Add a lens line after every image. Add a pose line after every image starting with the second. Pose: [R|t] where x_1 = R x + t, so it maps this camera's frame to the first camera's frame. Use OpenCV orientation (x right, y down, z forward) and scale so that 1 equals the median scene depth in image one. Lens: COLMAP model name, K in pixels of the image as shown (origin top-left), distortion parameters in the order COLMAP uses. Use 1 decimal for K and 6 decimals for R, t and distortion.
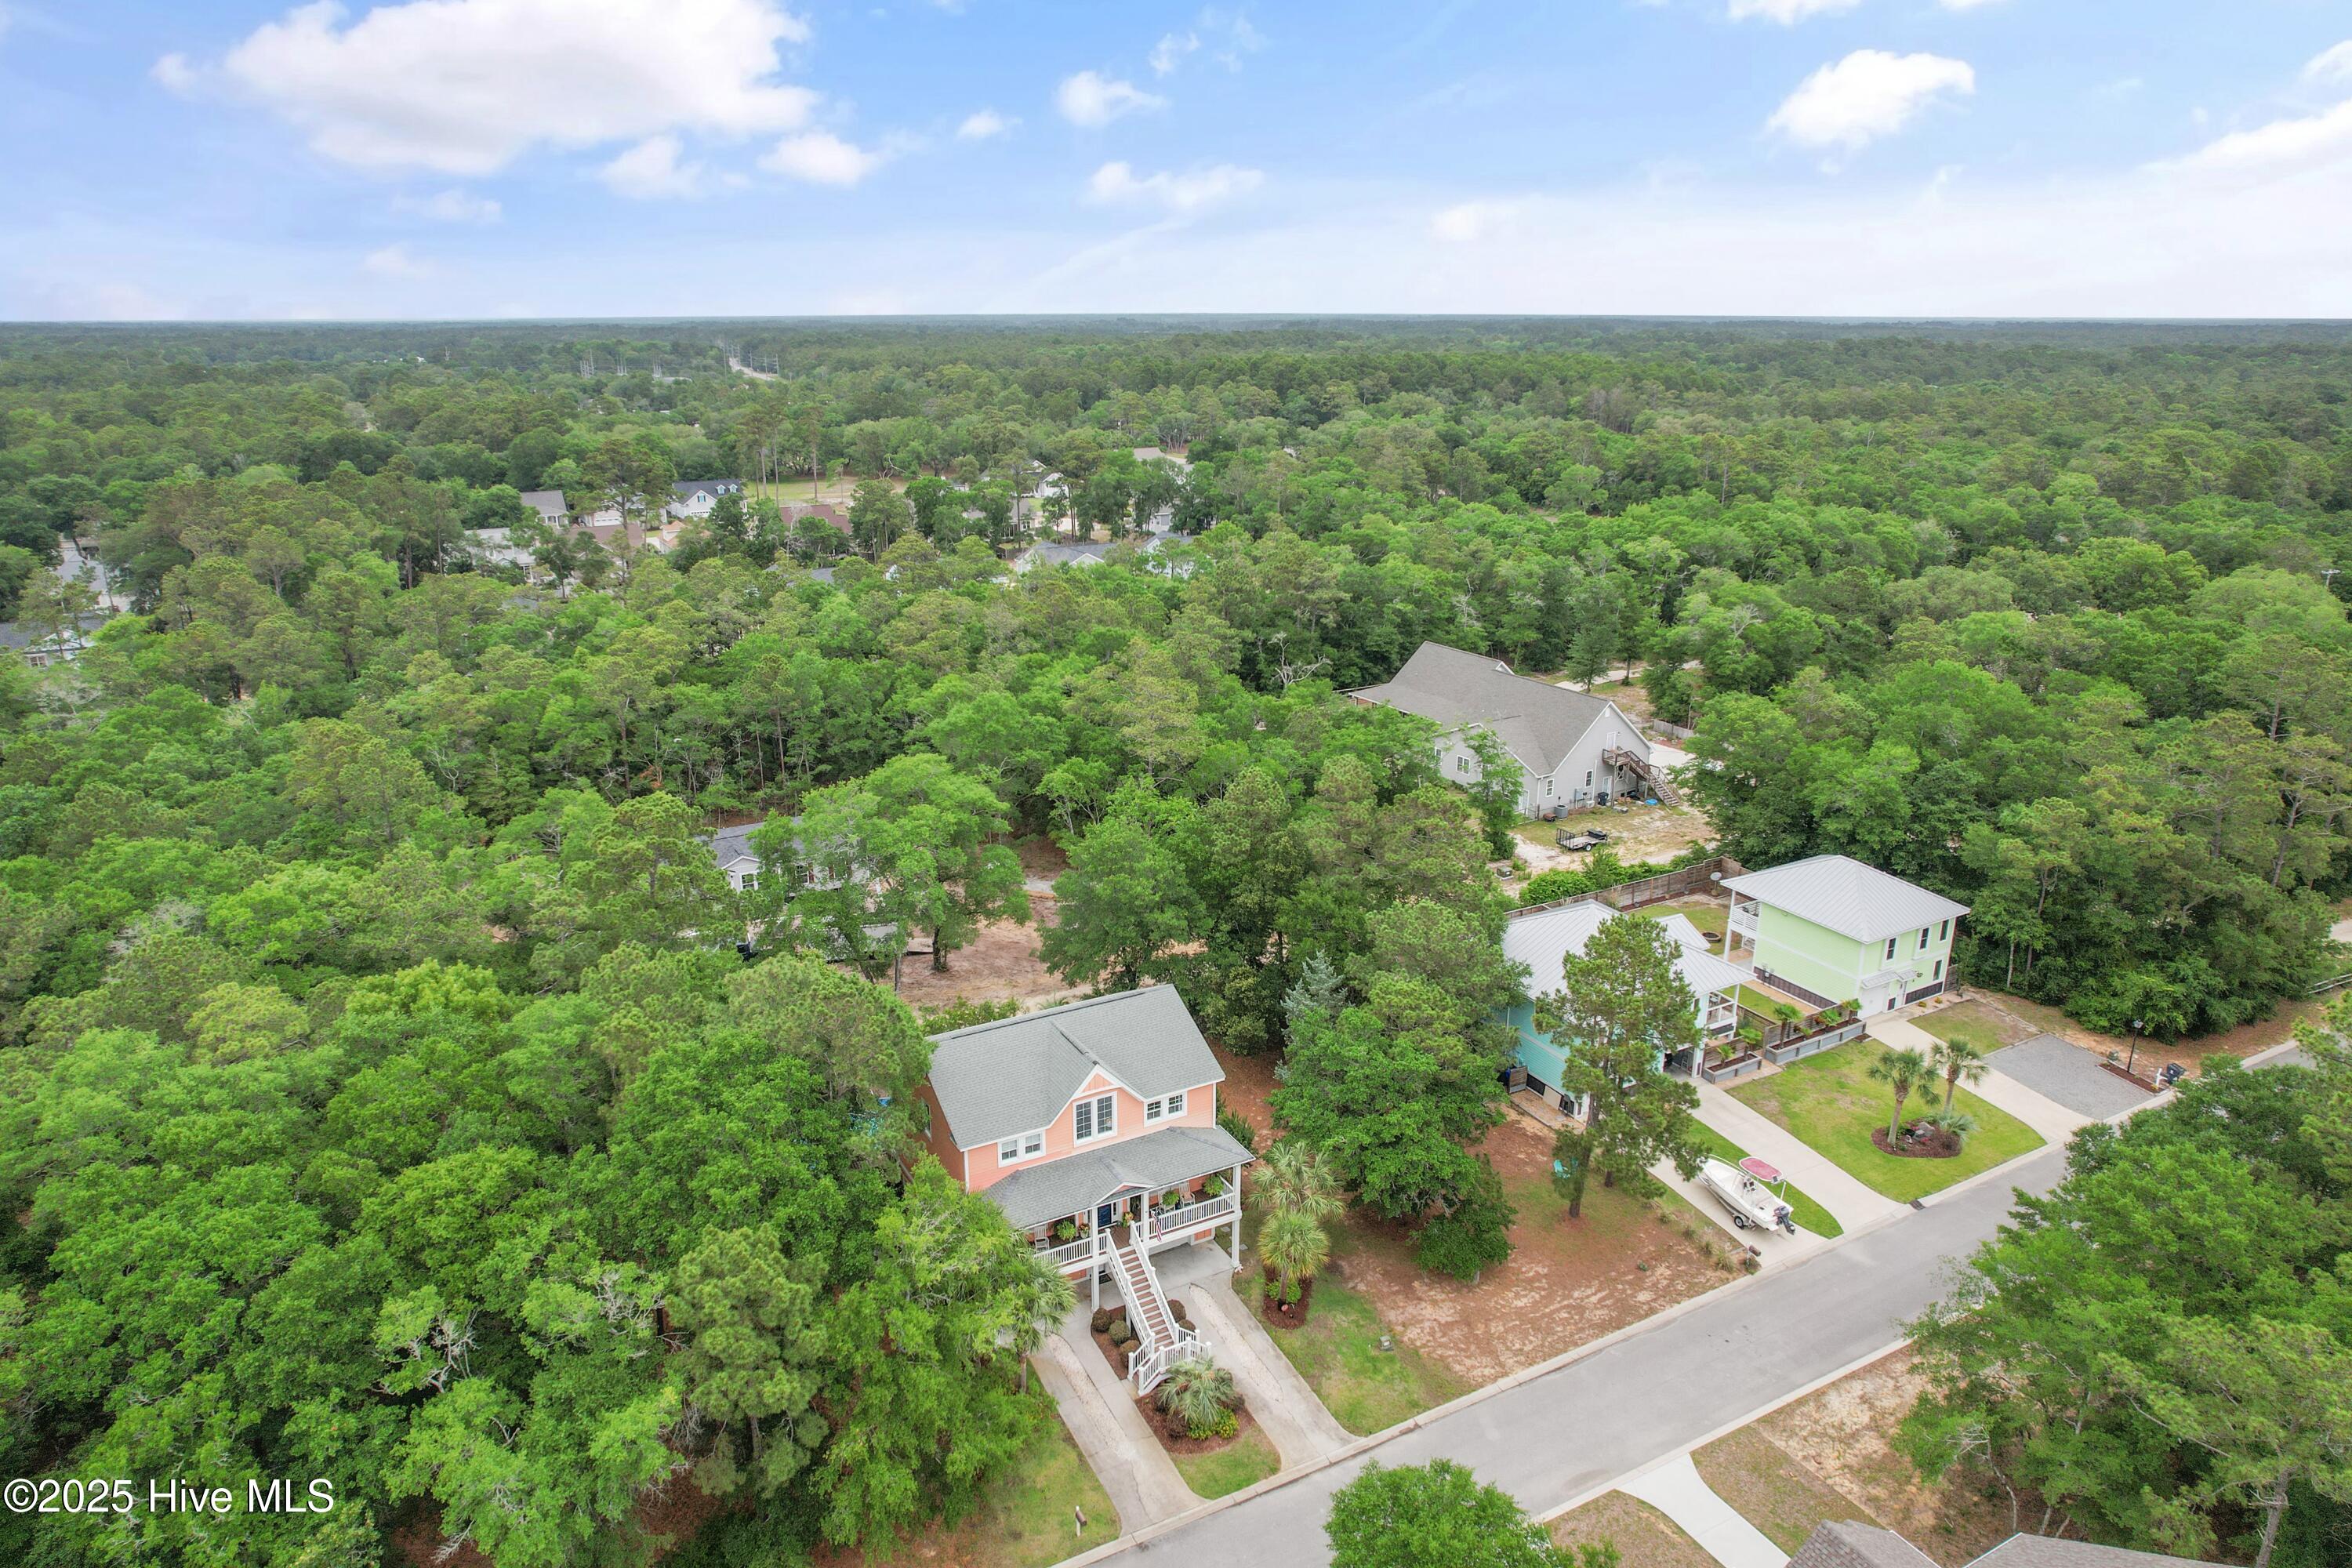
lens RADIAL K [[1489.3, 0, 1176.0], [0, 1489.3, 784.0], [0, 0, 1]] dist [-0.067829, 0.047977]
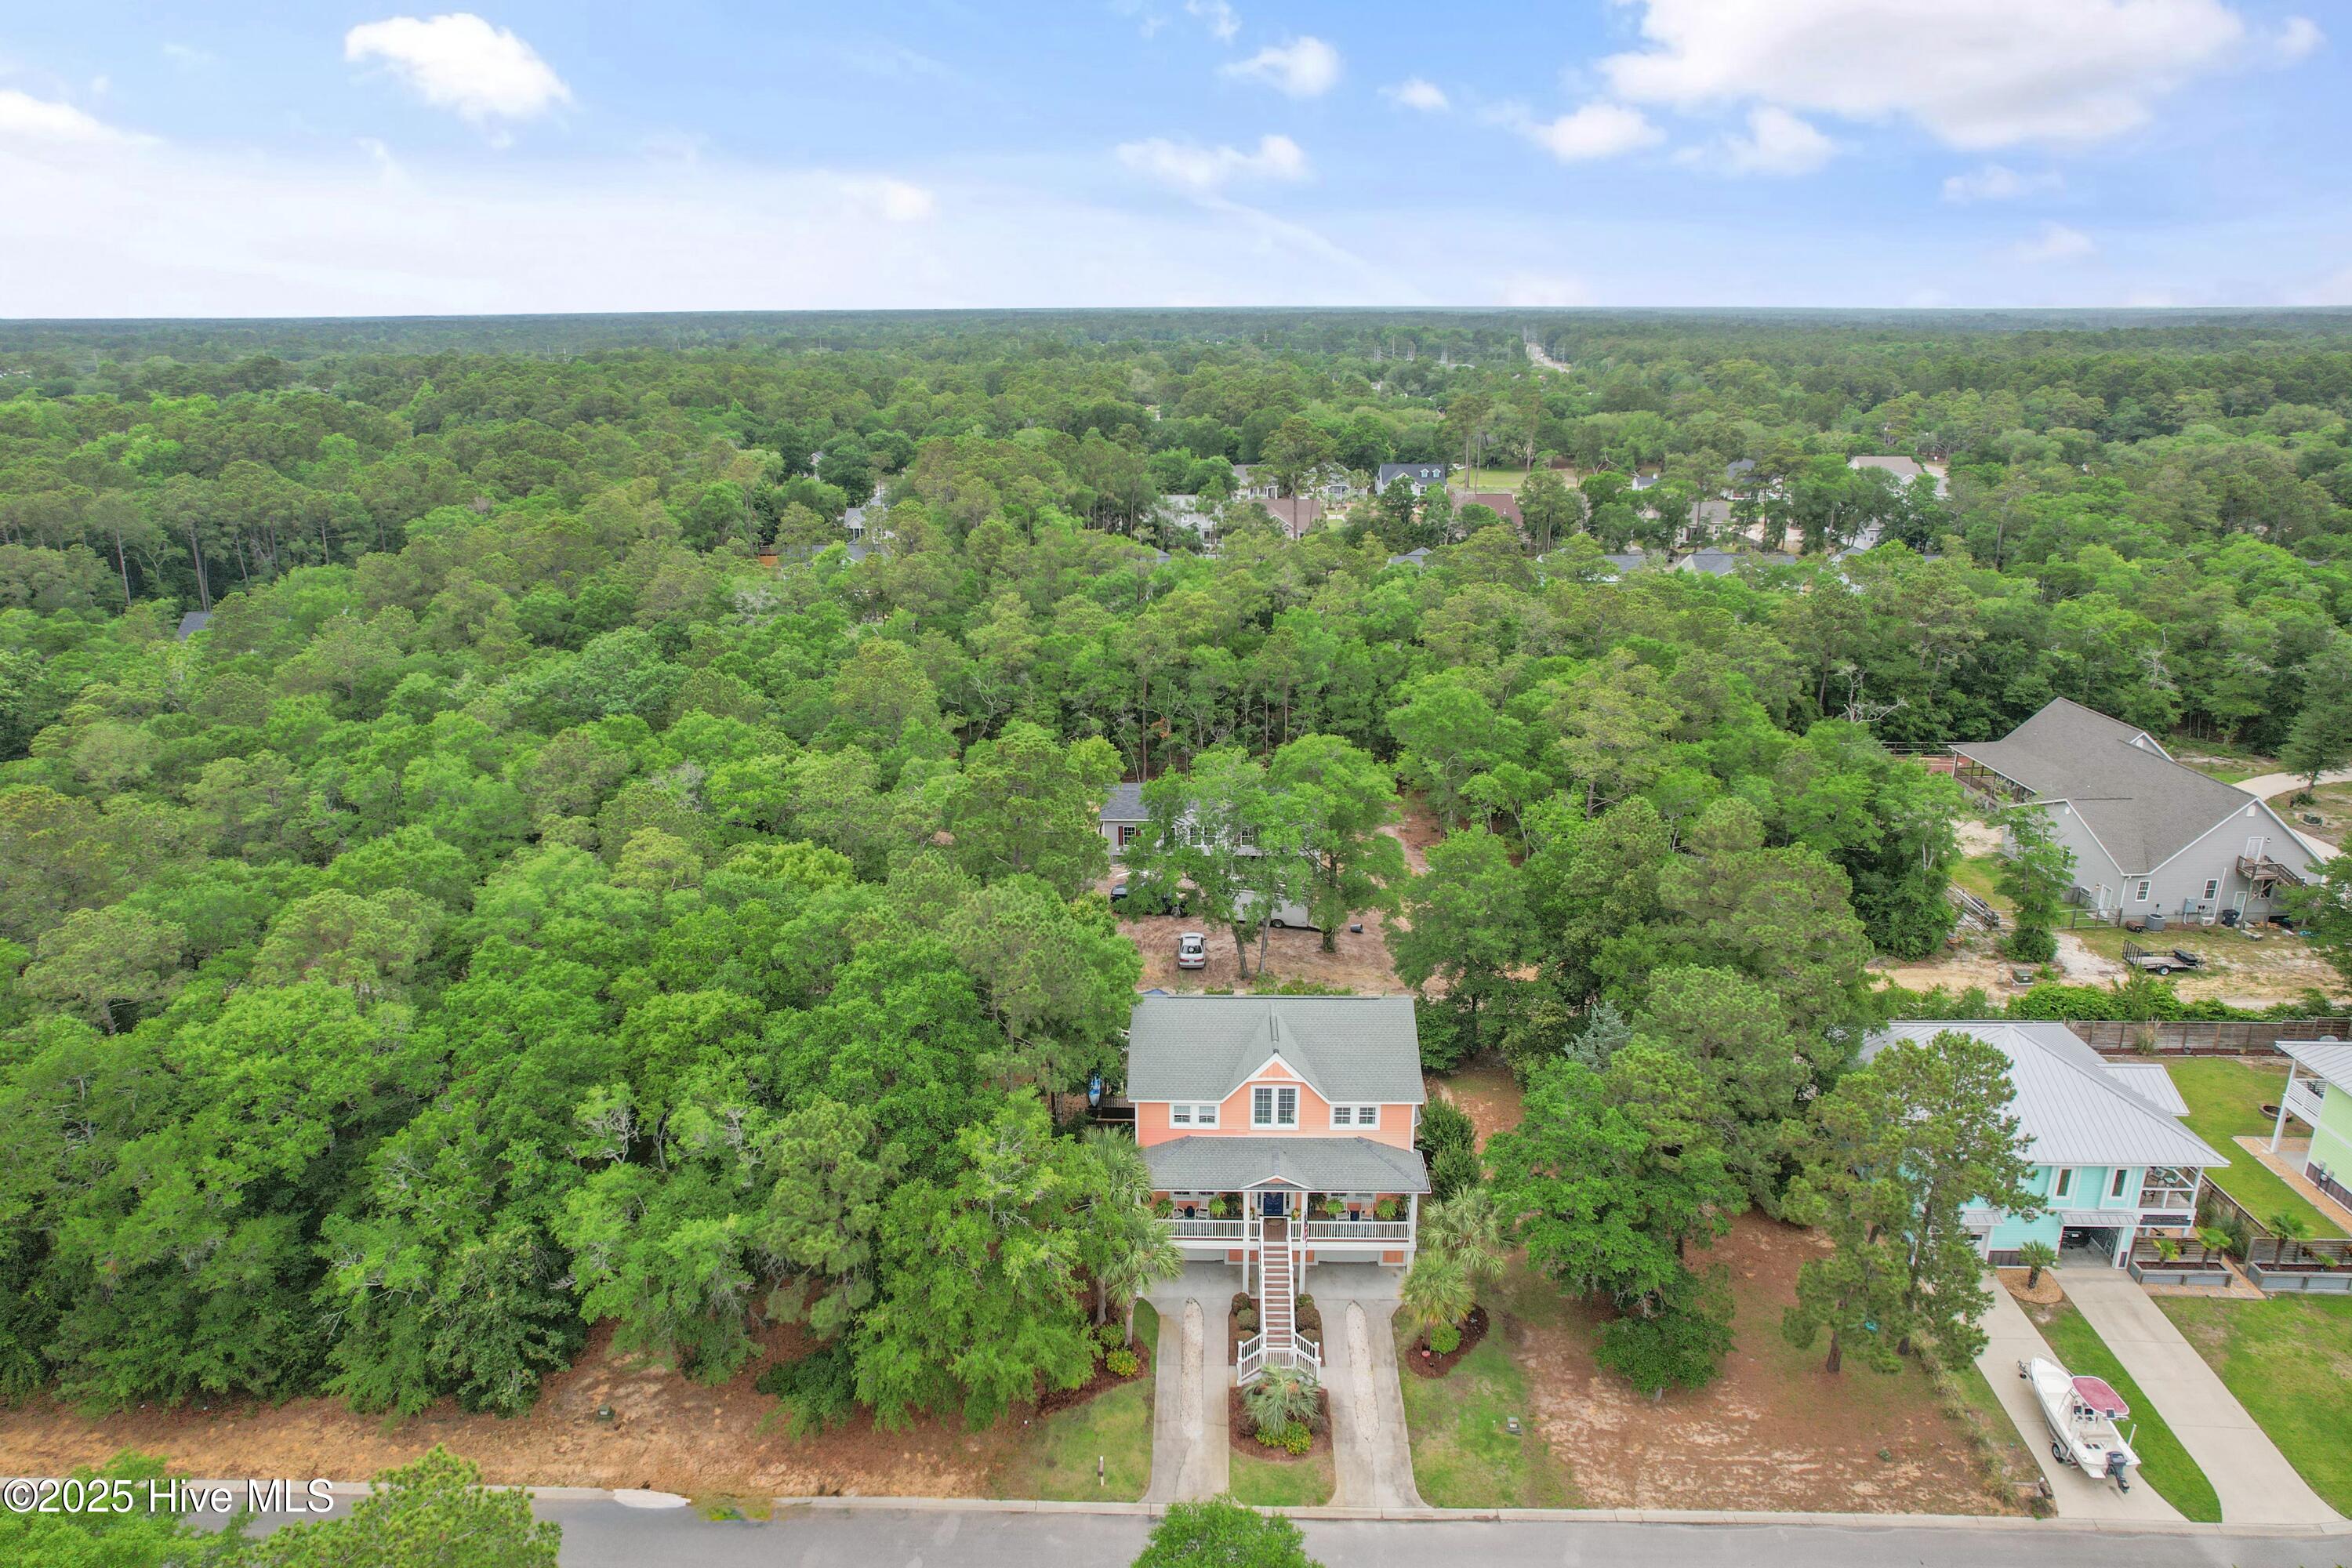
lens RADIAL K [[1505.2, 0, 1220.2], [0, 1505.2, 783.6], [0, 0, 1]] dist [-0.064698, 0.057888]
pose [[0.866851, 0.149156, -0.475733, 0.246209], [-0.148096, 0.988165, 0.039967, -0.016664], [0.476064, 0.035809, 0.878681, 0.059616]]
